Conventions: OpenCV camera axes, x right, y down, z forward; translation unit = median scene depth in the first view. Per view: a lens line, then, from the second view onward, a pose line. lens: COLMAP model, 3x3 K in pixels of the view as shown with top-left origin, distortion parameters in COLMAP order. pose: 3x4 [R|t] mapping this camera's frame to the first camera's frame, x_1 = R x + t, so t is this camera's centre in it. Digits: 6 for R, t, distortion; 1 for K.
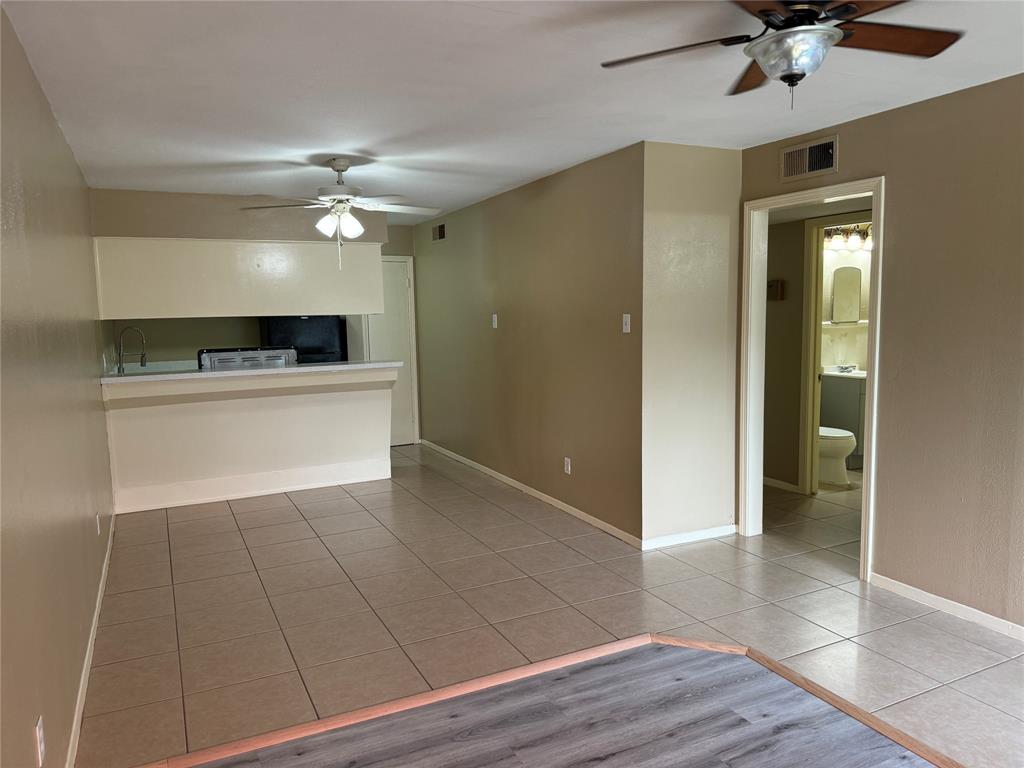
lens RADIAL K [[716.3, 0, 510.8], [0, 716.3, 385.6], [0, 0, 1]] dist [0.038783, -0.039832]
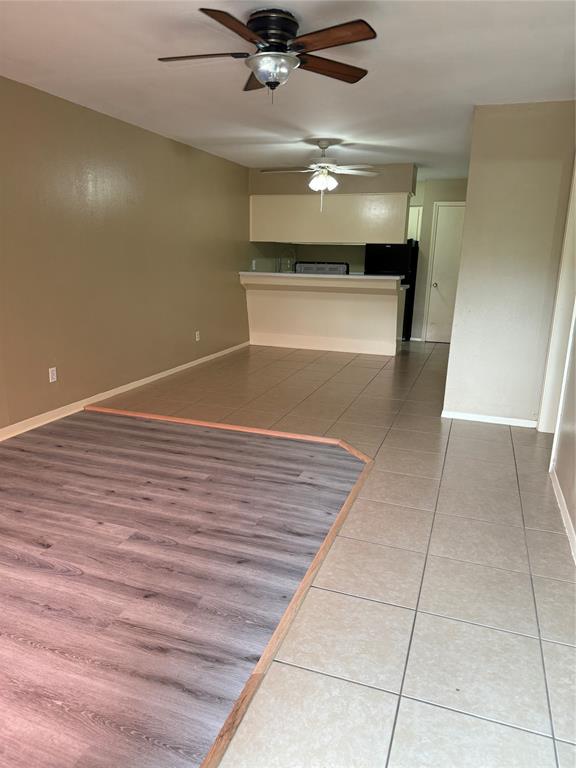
lens RADIAL K [[537.2, 0, 288.8], [0, 537.2, 382.6], [0, 0, 1]] dist [0.038783, -0.039832]
pose [[0.696802, 0.204552, -0.687478, 0.666471], [-0.116717, 0.978034, 0.172704, 0.019659], [0.707704, -0.040100, 0.705371, 0.057593]]
